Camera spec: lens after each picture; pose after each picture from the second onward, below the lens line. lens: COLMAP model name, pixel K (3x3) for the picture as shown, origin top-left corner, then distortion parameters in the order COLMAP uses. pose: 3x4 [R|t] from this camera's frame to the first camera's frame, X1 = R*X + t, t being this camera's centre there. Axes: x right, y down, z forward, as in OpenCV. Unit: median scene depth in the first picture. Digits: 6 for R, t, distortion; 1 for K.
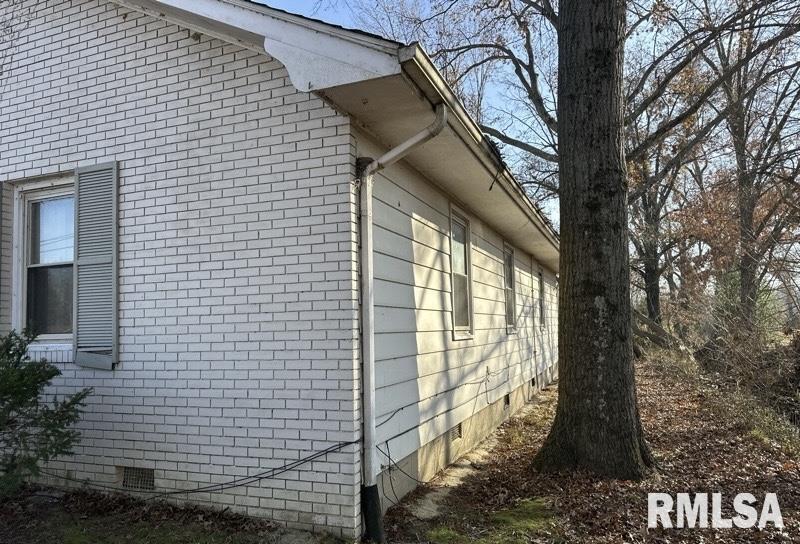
lens RADIAL K [[574.4, 0, 404.9], [0, 574.4, 304.0], [0, 0, 1]] dist [0.036098, -0.028849]
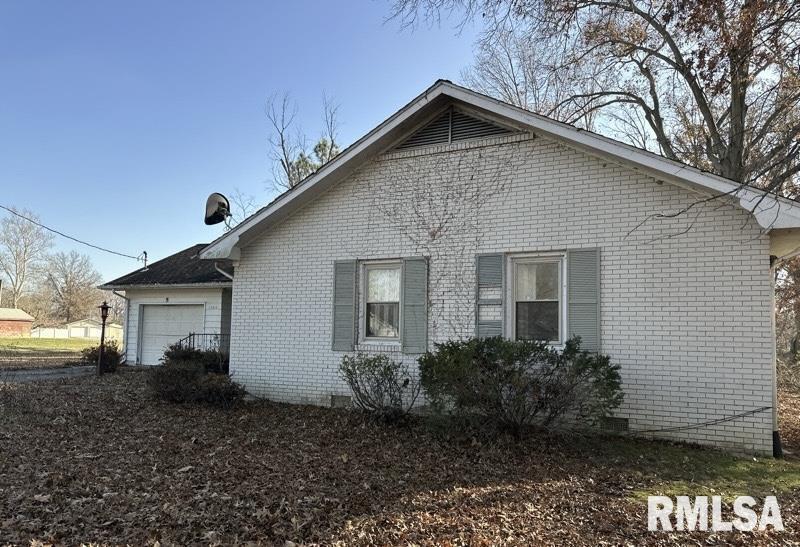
lens RADIAL K [[574.4, 0, 404.9], [0, 574.4, 305.5], [0, 0, 1]] dist [0.036098, -0.028849]
pose [[0.997002, 0.037585, -0.067630, -0.973435], [-0.038218, 0.999237, -0.008087, -0.027757], [0.067275, 0.010648, 0.997678, -0.825247]]
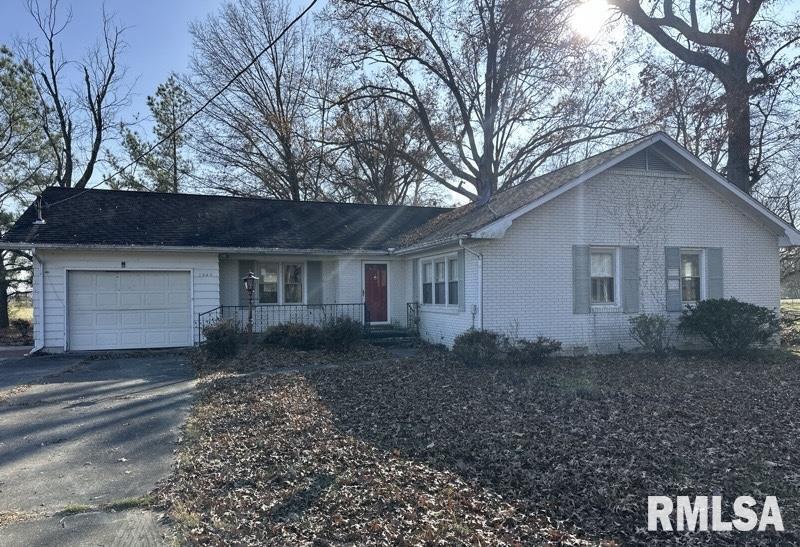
lens RADIAL K [[575.2, 0, 405.5], [0, 575.2, 299.6], [0, 0, 1]] dist [0.007986, -0.000136]
pose [[0.759016, 0.007296, 0.651032, -3.896486], [-0.034537, 0.998981, 0.029071, 0.010562], [-0.650156, -0.044550, 0.758494, -0.293182]]
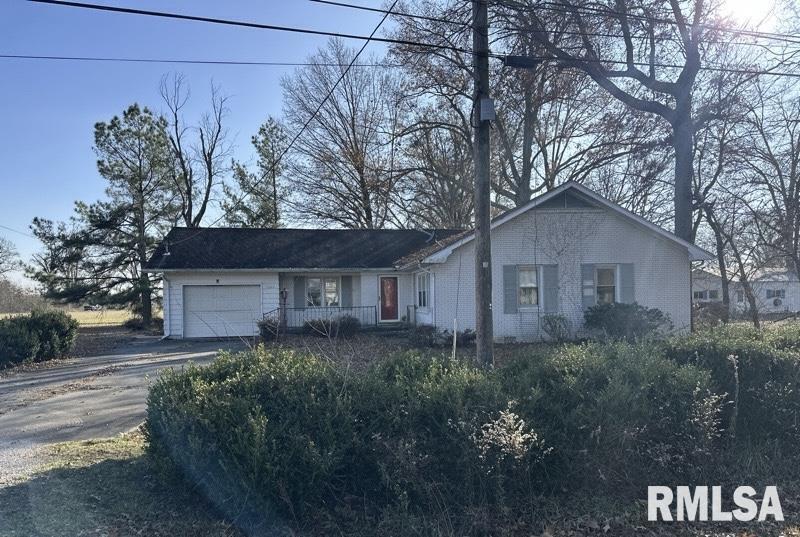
lens RADIAL K [[575.9, 0, 398.1], [0, 575.9, 307.0], [0, 0, 1]] dist [0.048093, -0.002003]
pose [[0.875550, -0.002694, 0.483120, -4.026620], [-0.022605, 0.998661, 0.046535, -0.082644], [-0.482599, -0.051664, 0.874317, -1.874205]]
